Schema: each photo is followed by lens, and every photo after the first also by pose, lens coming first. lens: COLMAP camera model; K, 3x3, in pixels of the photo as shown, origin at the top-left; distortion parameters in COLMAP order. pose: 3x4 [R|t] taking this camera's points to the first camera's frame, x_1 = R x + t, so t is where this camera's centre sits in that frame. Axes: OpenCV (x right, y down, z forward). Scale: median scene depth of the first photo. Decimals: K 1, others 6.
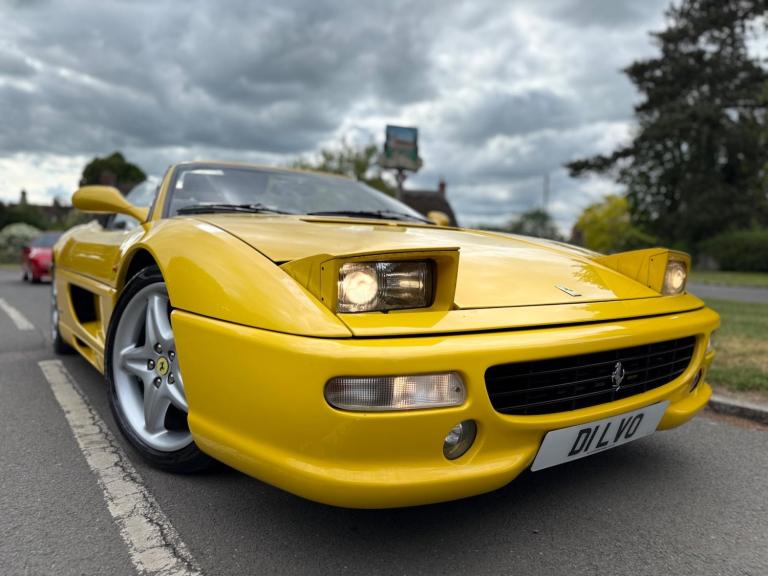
lens RADIAL K [[549.7, 0, 376.5], [0, 549.7, 290.0], [0, 0, 1]] dist [0.007149, -0.011679]
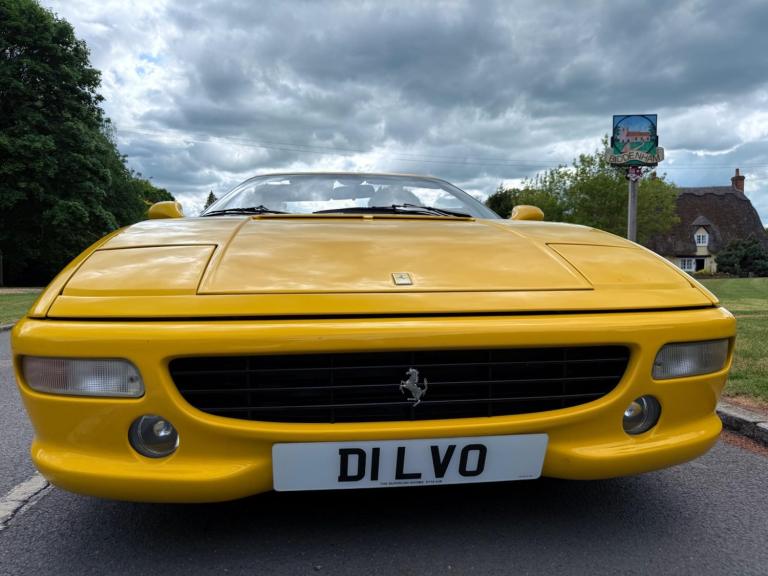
lens RADIAL K [[549.7, 0, 376.5], [0, 549.7, 290.0], [0, 0, 1]] dist [0.007149, -0.011679]
pose [[0.887216, -0.004427, -0.461334, 0.514954], [-0.007277, 0.999695, -0.023588, 0.028948], [0.461297, 0.024285, 0.886913, 0.205930]]
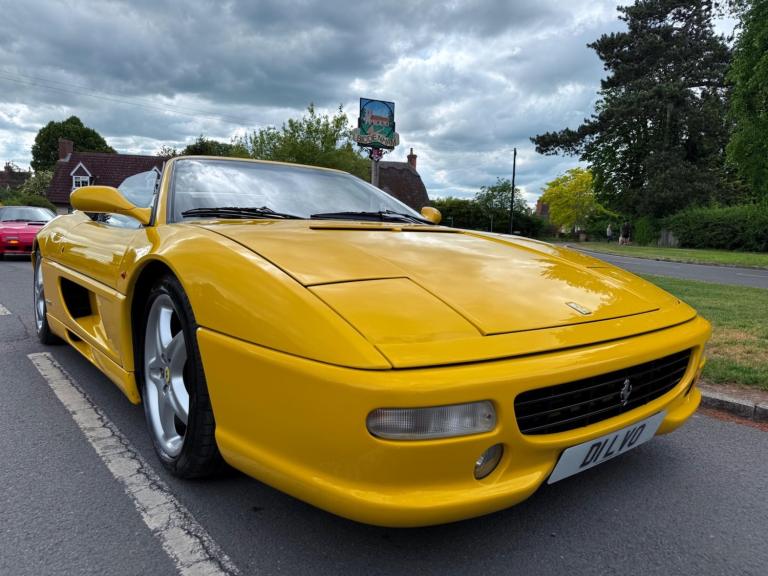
lens RADIAL K [[549.7, 0, 376.5], [0, 549.7, 290.0], [0, 0, 1]] dist [0.007149, -0.011679]
pose [[0.998271, 0.000831, 0.058780, -0.084021], [-0.003855, 0.998673, 0.051352, -0.065682], [-0.058660, -0.051490, 0.996949, -0.022654]]
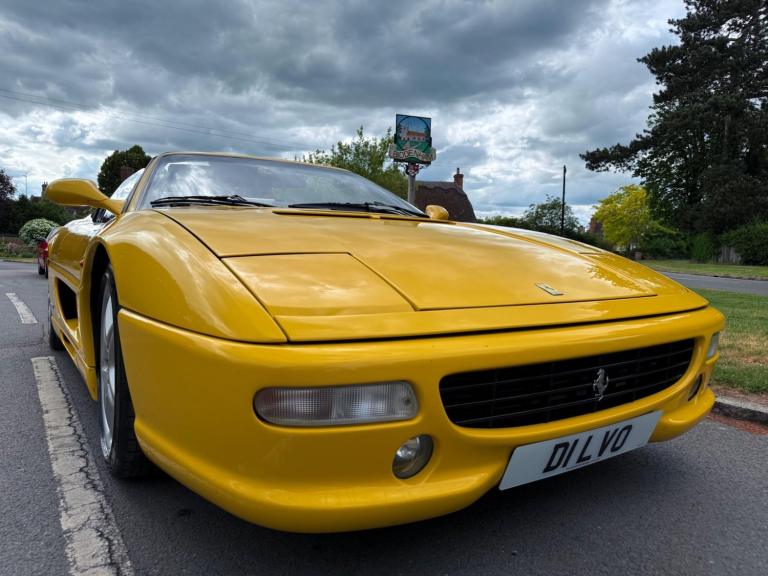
lens RADIAL K [[550.4, 0, 378.9], [0, 550.4, 284.3], [0, 0, 1]] dist [0.000915, -0.004664]
pose [[0.999633, -0.000253, -0.027093, 0.061247], [0.000331, 0.999996, 0.002867, -0.006423], [0.027092, -0.002875, 0.999629, 0.056712]]
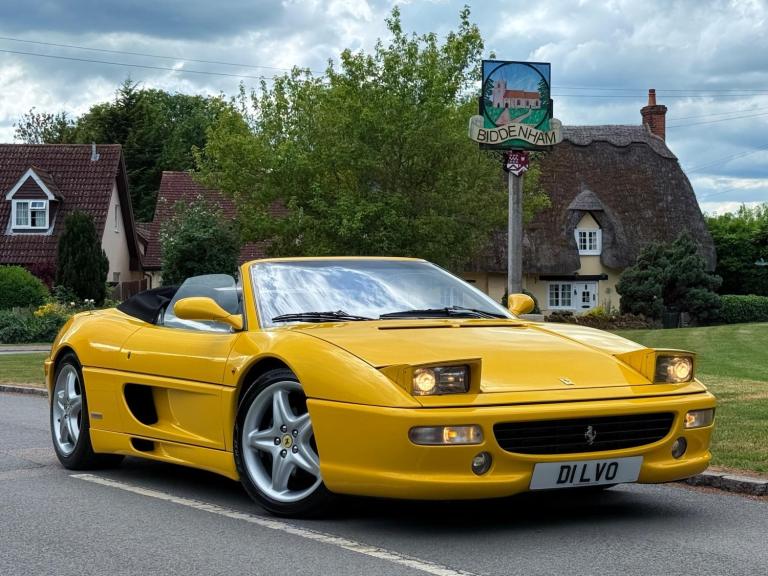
lens RADIAL K [[1499.9, 0, 327.7], [0, 1499.9, 267.1], [0, 0, 1]] dist [0.124695, -0.224395]
pose [[0.993555, -0.030760, -0.109095, 0.116117], [0.021893, 0.996427, -0.081566, 0.009583], [0.111214, 0.078651, 0.990679, -2.409936]]
